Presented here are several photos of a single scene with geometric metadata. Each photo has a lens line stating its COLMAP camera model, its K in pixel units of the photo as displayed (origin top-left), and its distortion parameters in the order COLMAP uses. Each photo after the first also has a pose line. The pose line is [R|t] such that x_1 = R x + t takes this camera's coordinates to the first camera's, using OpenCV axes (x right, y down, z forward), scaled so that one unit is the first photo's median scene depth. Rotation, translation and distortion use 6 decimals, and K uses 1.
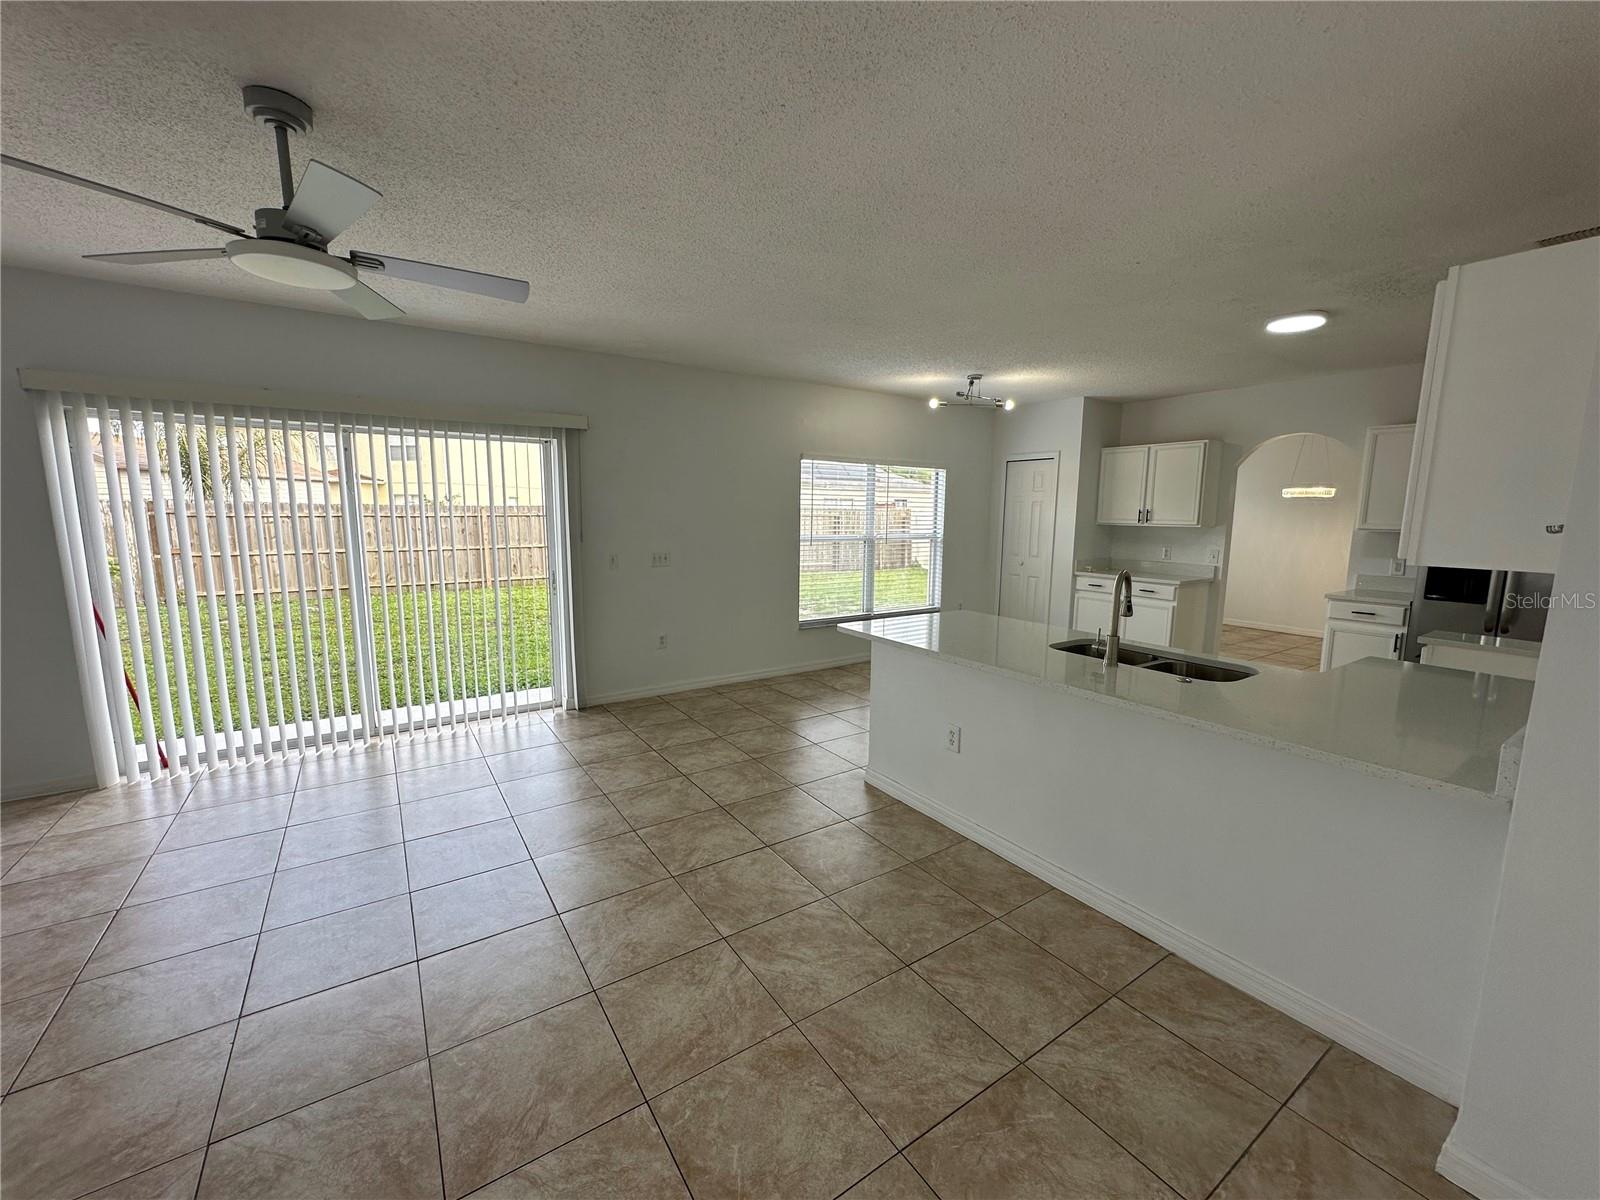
lens RADIAL K [[643.6, 0, 786.9], [0, 643.6, 591.1], [0, 0, 1]] dist [0.000006, -0.000841]
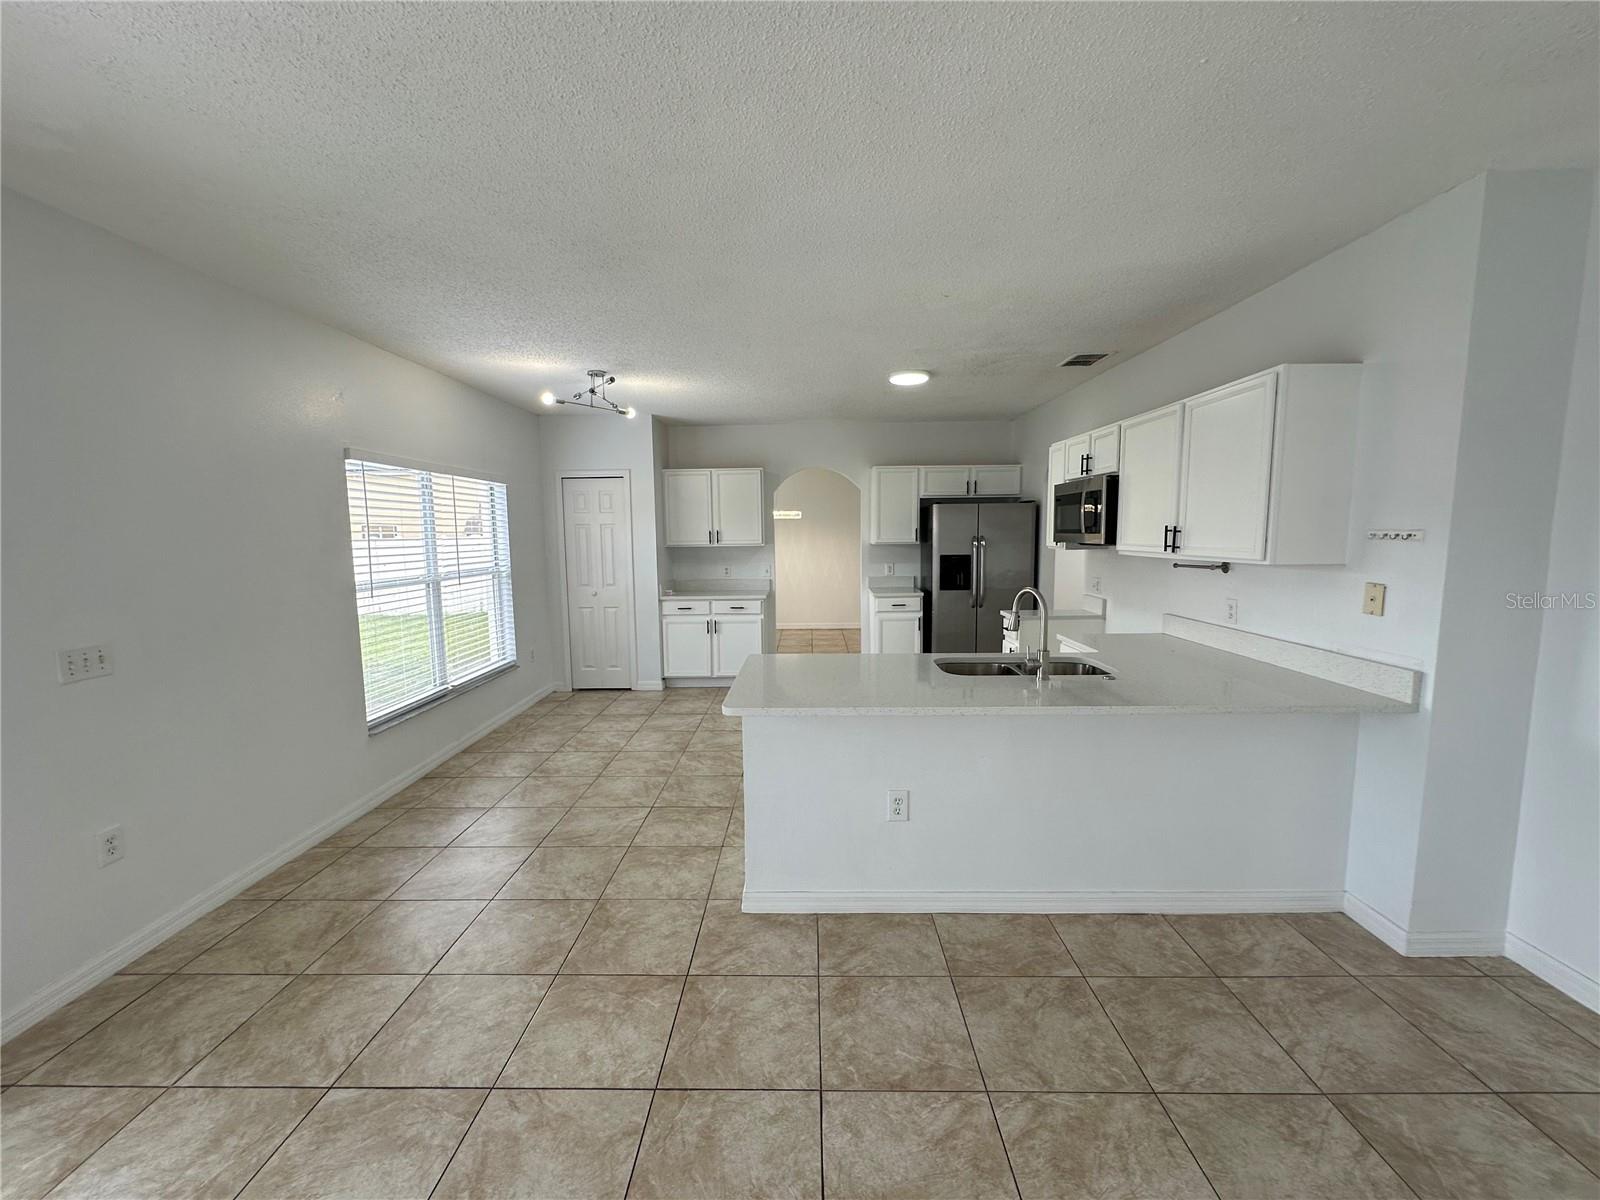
lens RADIAL K [[643.6, 0, 804.3], [0, 643.6, 601.9], [0, 0, 1]] dist [0.000006, -0.000841]
pose [[0.560280, -0.107776, 0.821262, -0.274453], [0.122239, 0.991401, 0.046710, -0.051751], [-0.819234, 0.074219, 0.568636, 0.355823]]
